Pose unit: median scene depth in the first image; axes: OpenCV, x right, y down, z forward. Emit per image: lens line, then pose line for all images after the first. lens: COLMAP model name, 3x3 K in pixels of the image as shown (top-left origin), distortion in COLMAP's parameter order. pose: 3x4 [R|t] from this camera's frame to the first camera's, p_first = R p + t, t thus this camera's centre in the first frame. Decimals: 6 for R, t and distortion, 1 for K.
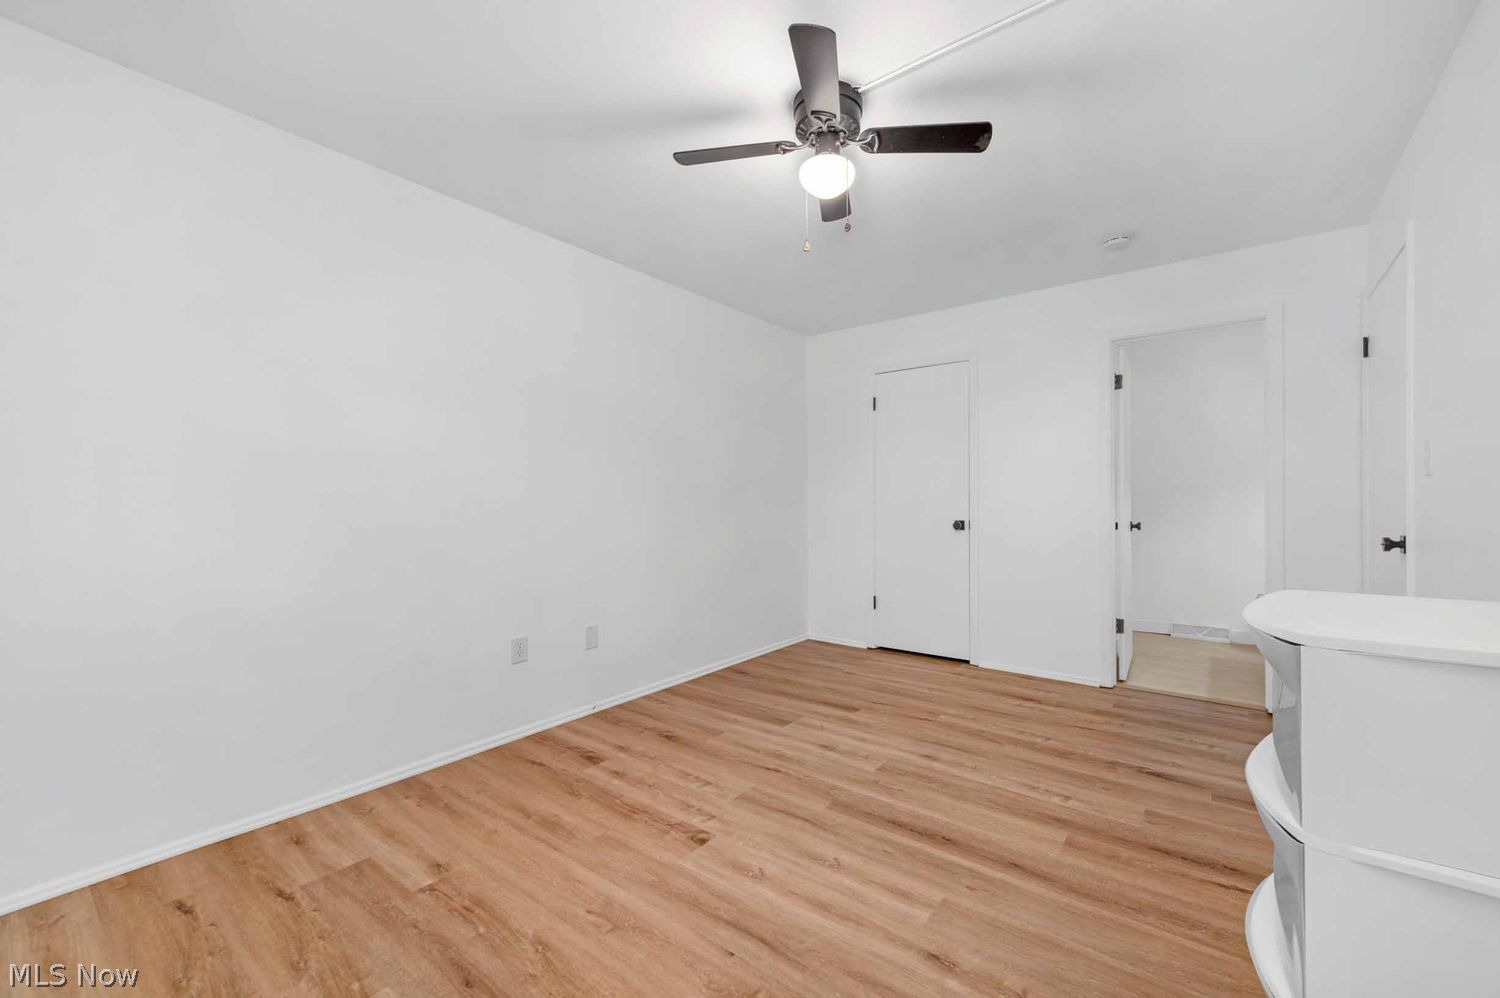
lens RADIAL K [[593.5, 0, 756.2], [0, 593.5, 502.2], [0, 0, 1]] dist [0.014312, -0.003042]
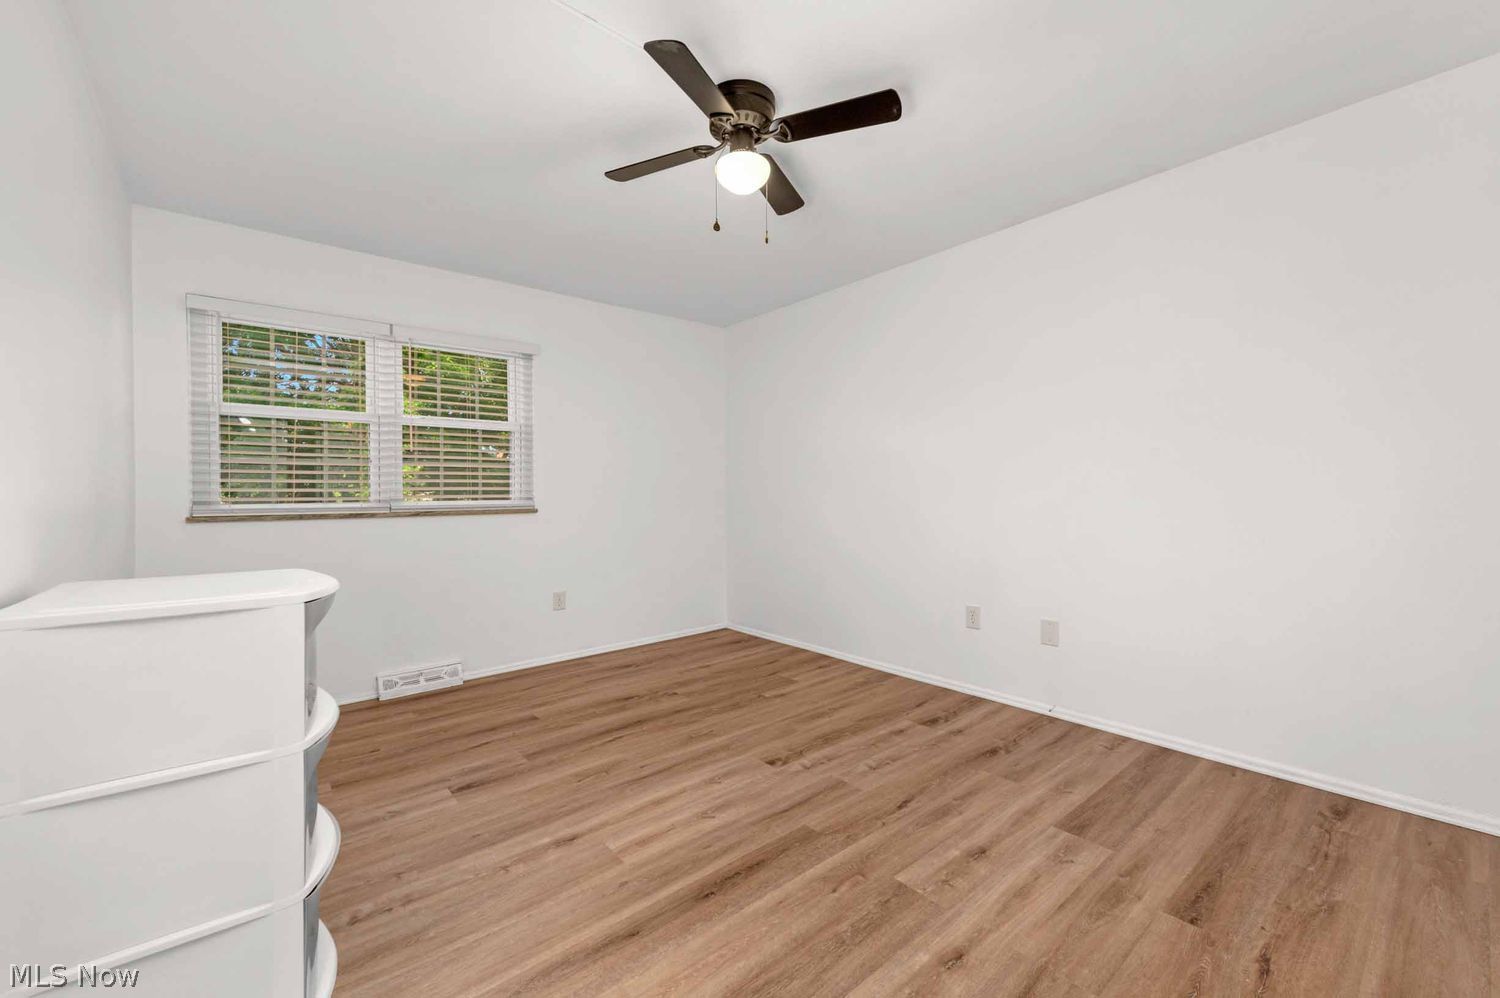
lens RADIAL K [[593.5, 0, 753.6], [0, 593.5, 494.2], [0, 0, 1]] dist [0.014312, -0.003042]
pose [[-0.195366, 0.013954, -0.980631, 0.939259], [0.011255, 0.999865, 0.011985, 0.020827], [0.980666, -0.008696, -0.195496, 1.062332]]
